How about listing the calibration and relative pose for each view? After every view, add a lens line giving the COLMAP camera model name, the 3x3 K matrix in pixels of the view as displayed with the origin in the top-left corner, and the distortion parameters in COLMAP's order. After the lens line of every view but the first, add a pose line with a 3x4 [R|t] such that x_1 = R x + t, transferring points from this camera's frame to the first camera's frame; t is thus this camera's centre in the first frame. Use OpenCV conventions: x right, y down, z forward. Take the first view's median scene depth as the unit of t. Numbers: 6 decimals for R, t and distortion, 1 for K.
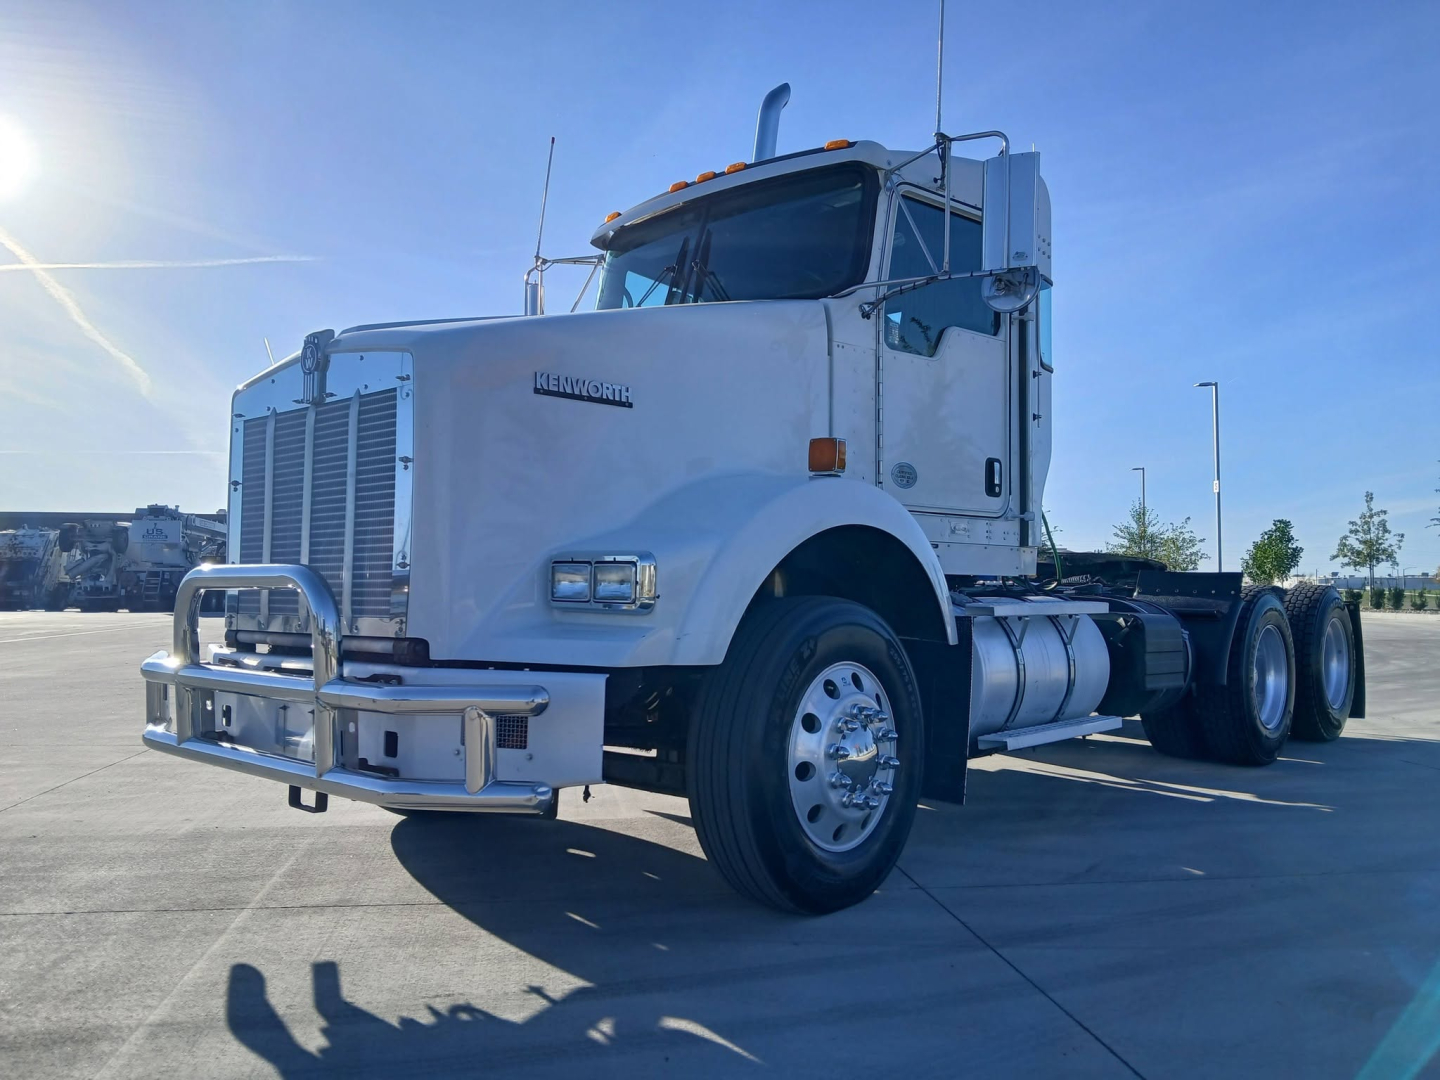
lens RADIAL K [[1143.5, 0, 719.1], [0, 1143.5, 530.2], [0, 0, 1]] dist [-0.001751, -0.046290]
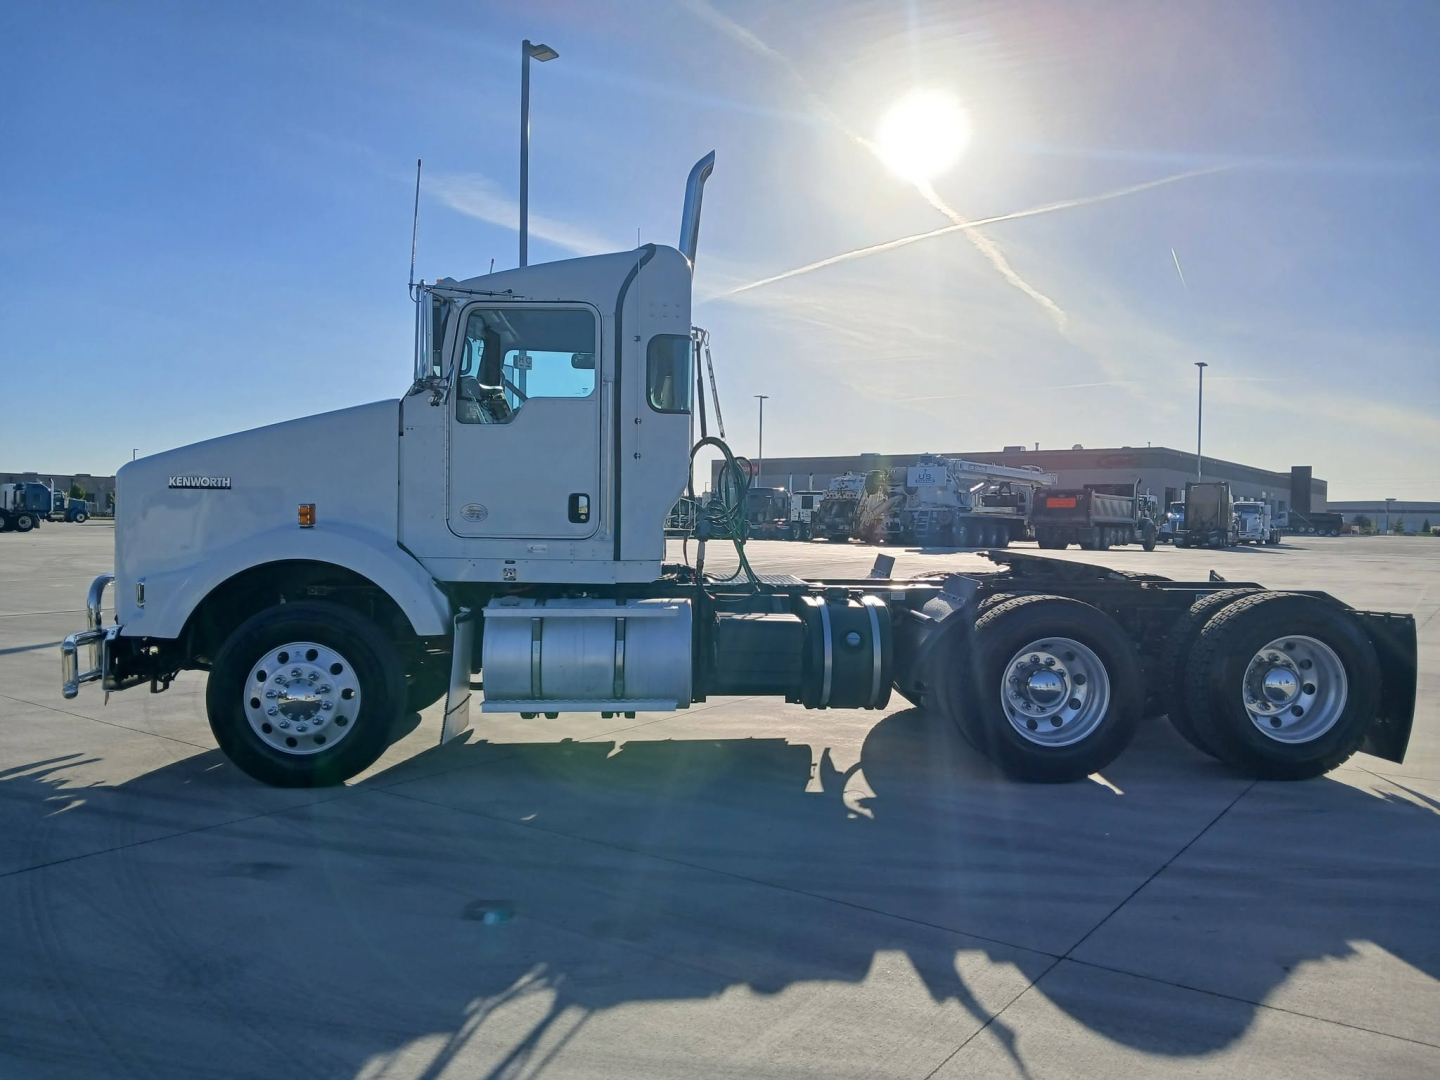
lens RADIAL K [[1143.5, 0, 721.0], [0, 1143.5, 546.3], [0, 0, 1]] dist [-0.001751, -0.046290]
pose [[0.734101, 0.022822, -0.678656, 1.240657], [0.028943, 0.997475, 0.064850, -0.082820], [0.678423, -0.067249, 0.731587, 0.161373]]
